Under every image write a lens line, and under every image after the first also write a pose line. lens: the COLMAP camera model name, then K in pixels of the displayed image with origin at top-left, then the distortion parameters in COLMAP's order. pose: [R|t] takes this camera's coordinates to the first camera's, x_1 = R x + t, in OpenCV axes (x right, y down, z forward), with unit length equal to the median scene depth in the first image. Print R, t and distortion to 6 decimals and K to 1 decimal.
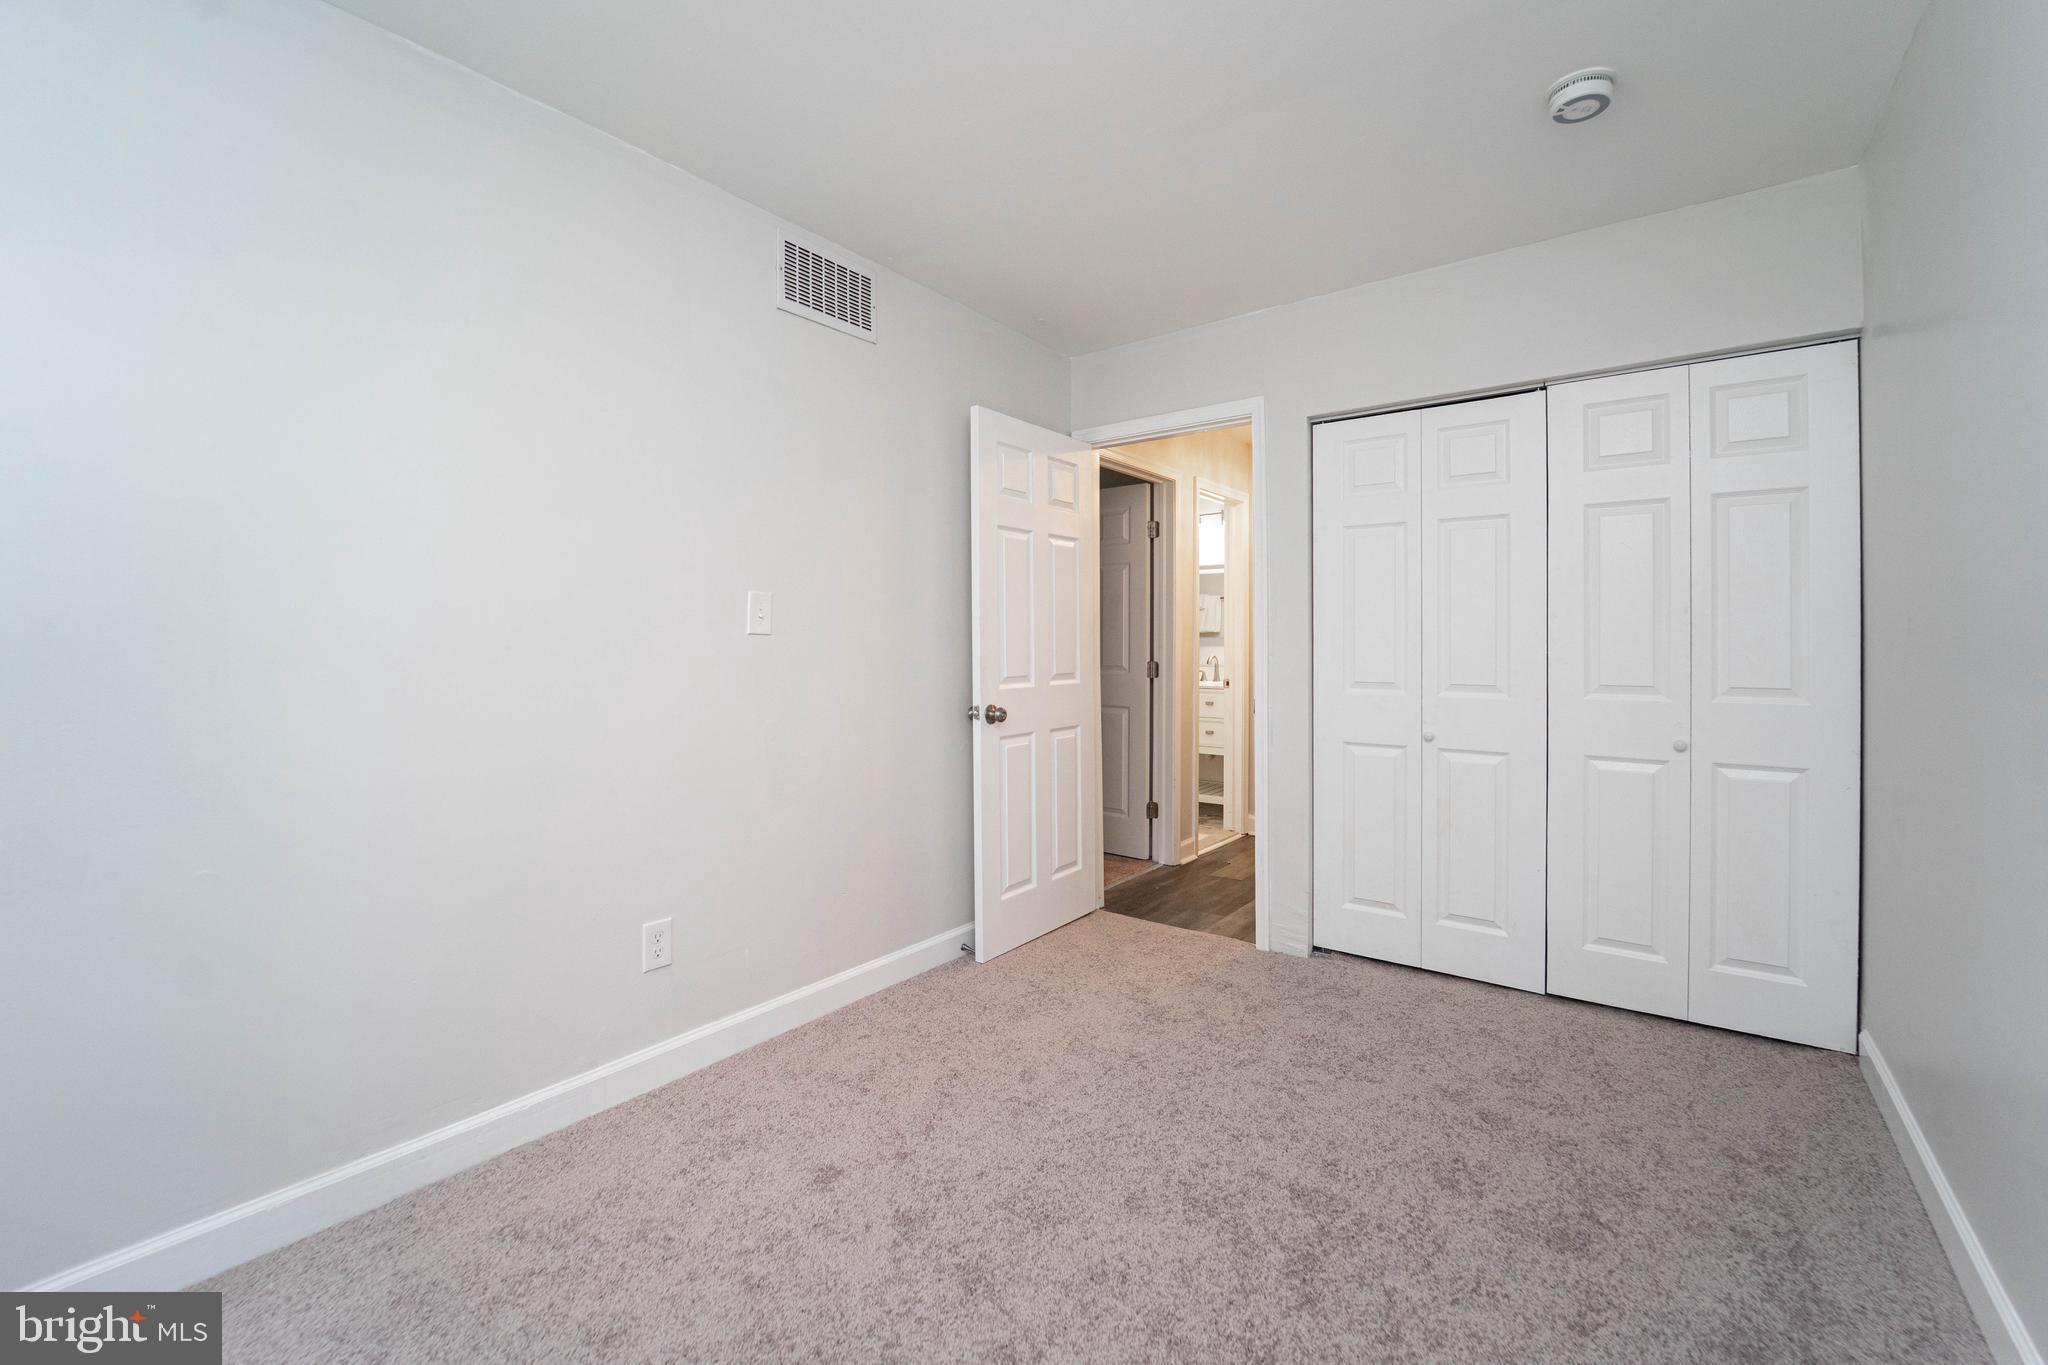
lens RADIAL K [[843.1, 0, 1060.7], [0, 843.1, 640.6], [0, 0, 1]] dist [-0.016834, -0.000293]
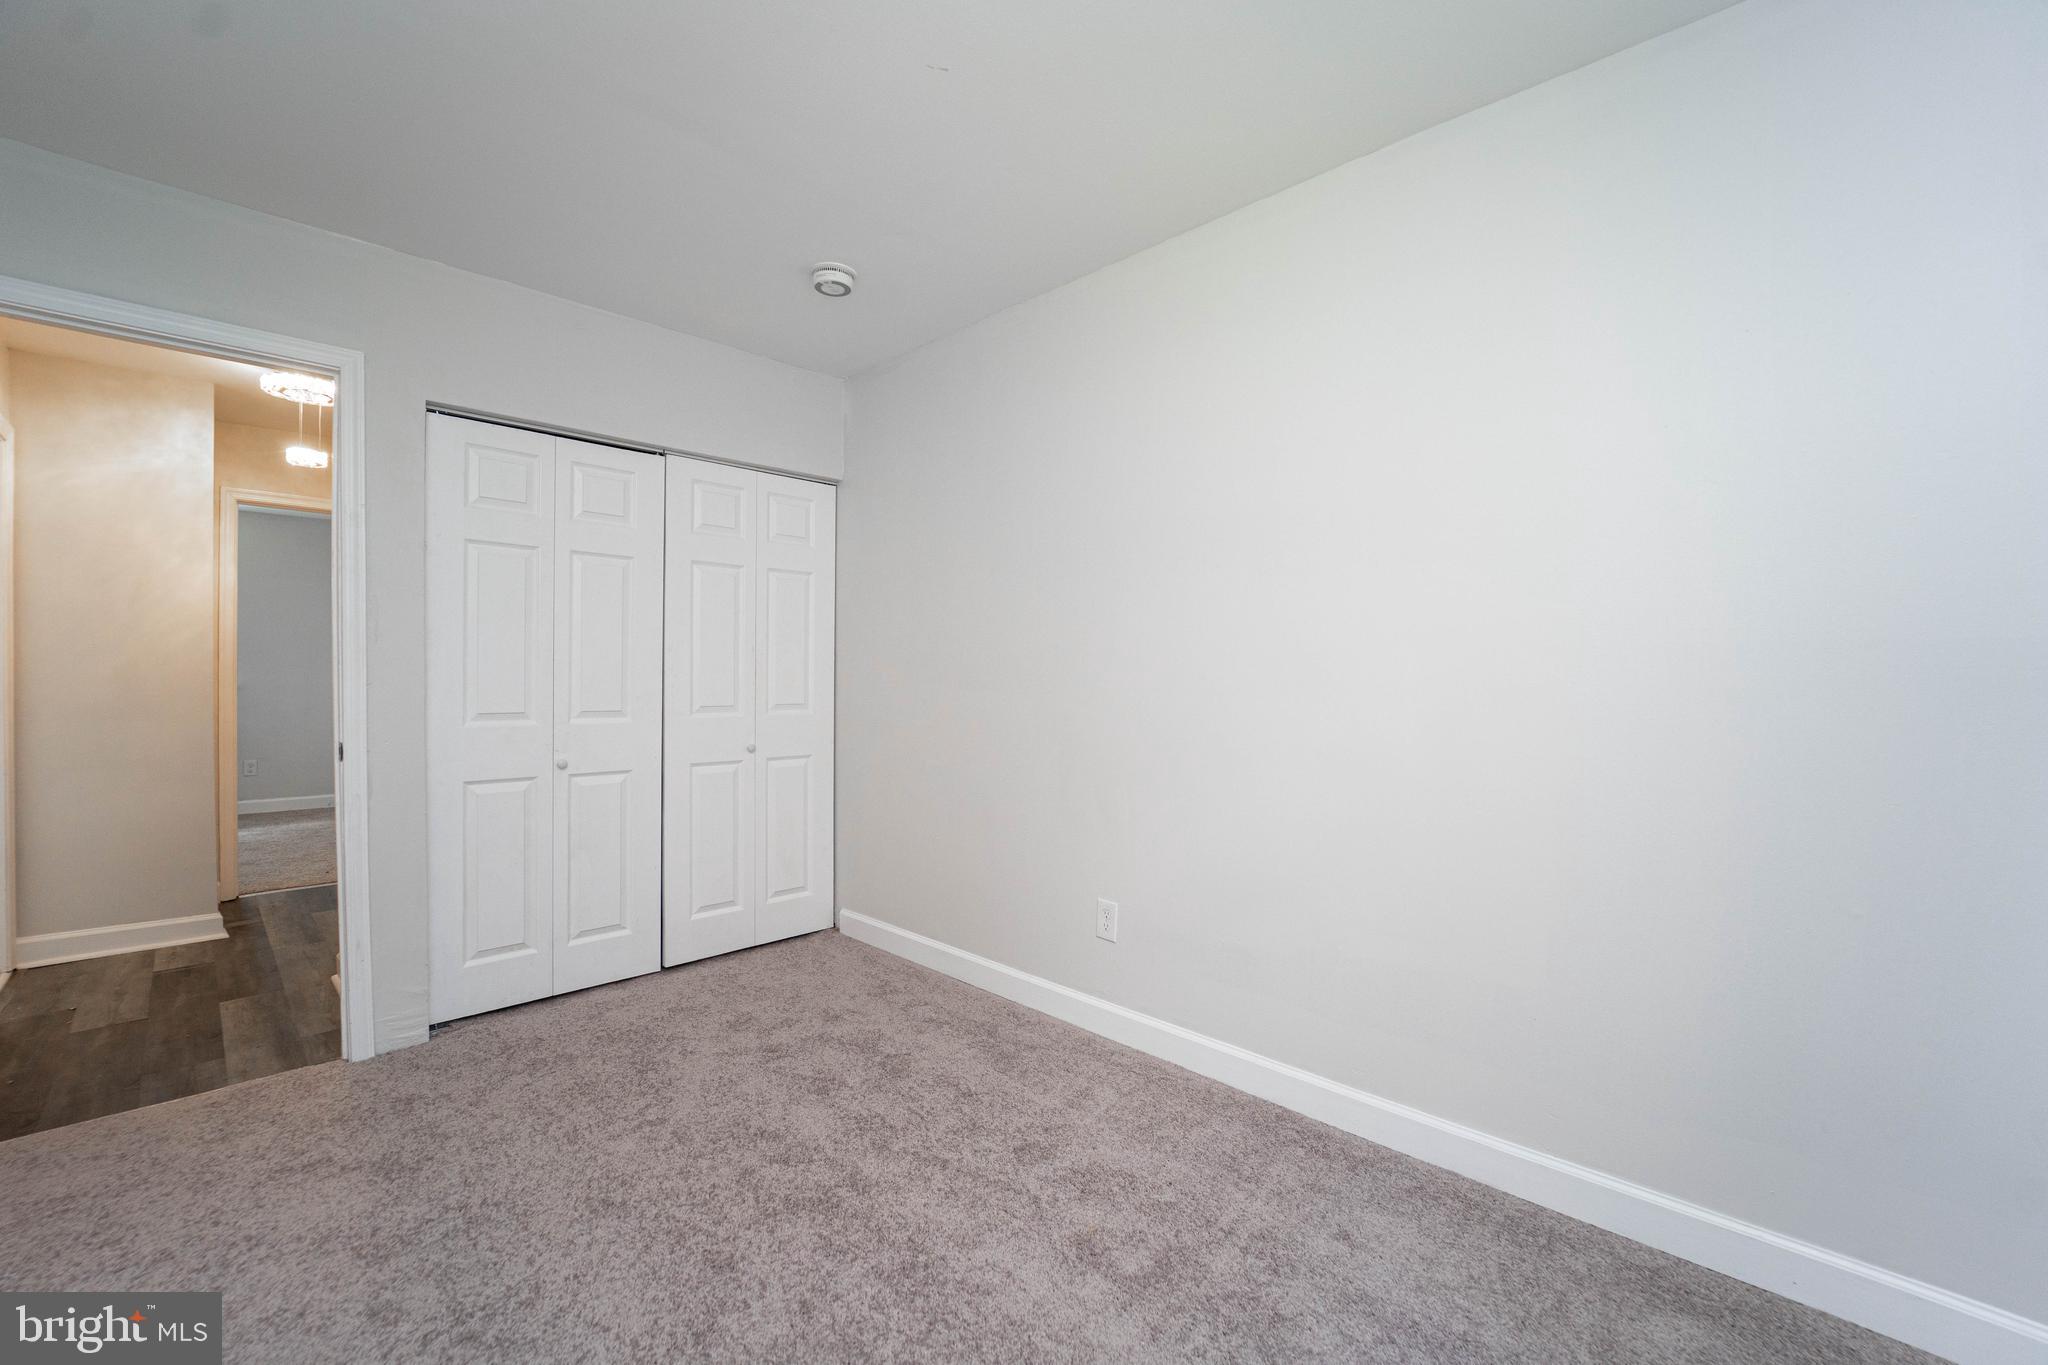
lens RADIAL K [[840.9, 0, 981.0], [0, 840.9, 690.7], [0, 0, 1]] dist [-0.017842, -0.000357]
pose [[0.177490, -0.015451, 0.984001, -0.466312], [-0.008927, 0.999810, 0.017310, 0.004034], [-0.984082, -0.011856, 0.177318, 0.330079]]
